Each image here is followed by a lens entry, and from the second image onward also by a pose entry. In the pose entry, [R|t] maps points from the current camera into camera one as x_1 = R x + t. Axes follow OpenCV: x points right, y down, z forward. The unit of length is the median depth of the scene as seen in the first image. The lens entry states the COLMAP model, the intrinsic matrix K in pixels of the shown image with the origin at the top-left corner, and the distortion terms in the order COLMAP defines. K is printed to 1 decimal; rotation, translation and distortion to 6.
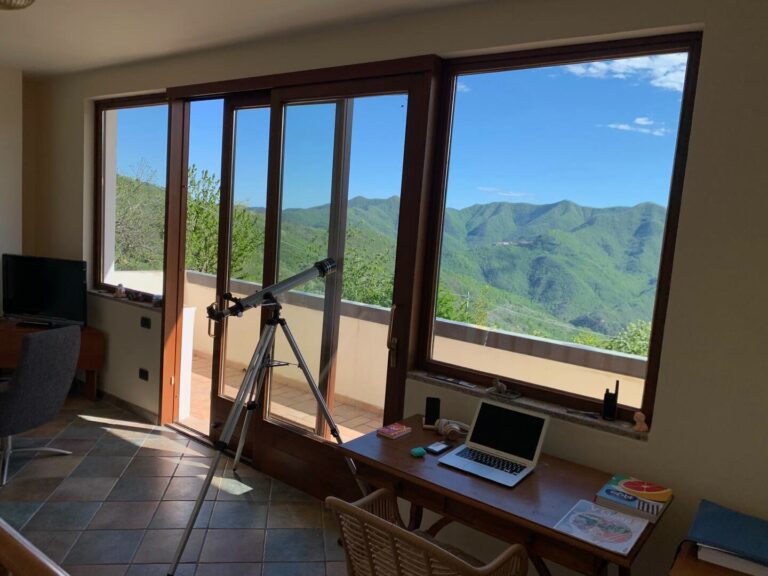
lens RADIAL K [[593.2, 0, 386.1], [0, 593.2, 285.2], [0, 0, 1]] dist [0.003100, -0.009660]
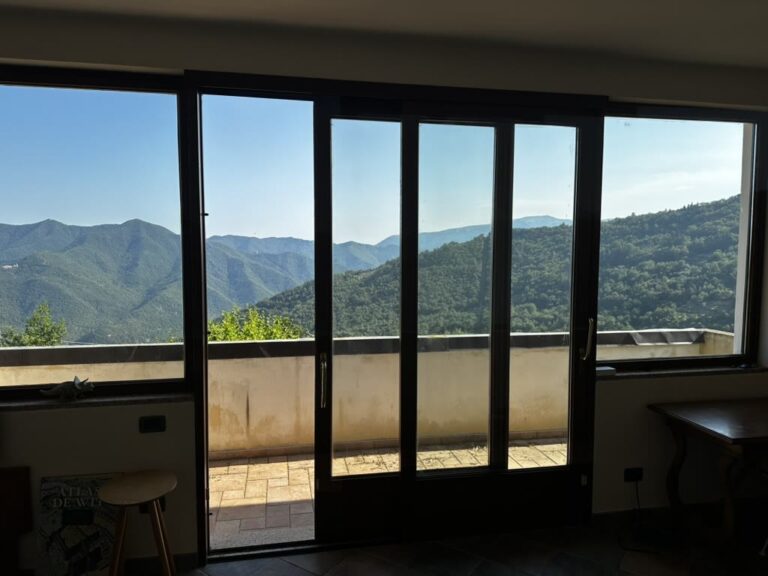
lens RADIAL K [[539.7, 0, 384.6], [0, 539.7, 285.9], [0, 0, 1]] dist [0.044561, 0.002271]
pose [[0.667227, -0.119393, 0.735224, -0.687629], [0.132111, 0.990389, 0.040937, -0.089696], [-0.733045, 0.069817, 0.676587, 0.444445]]
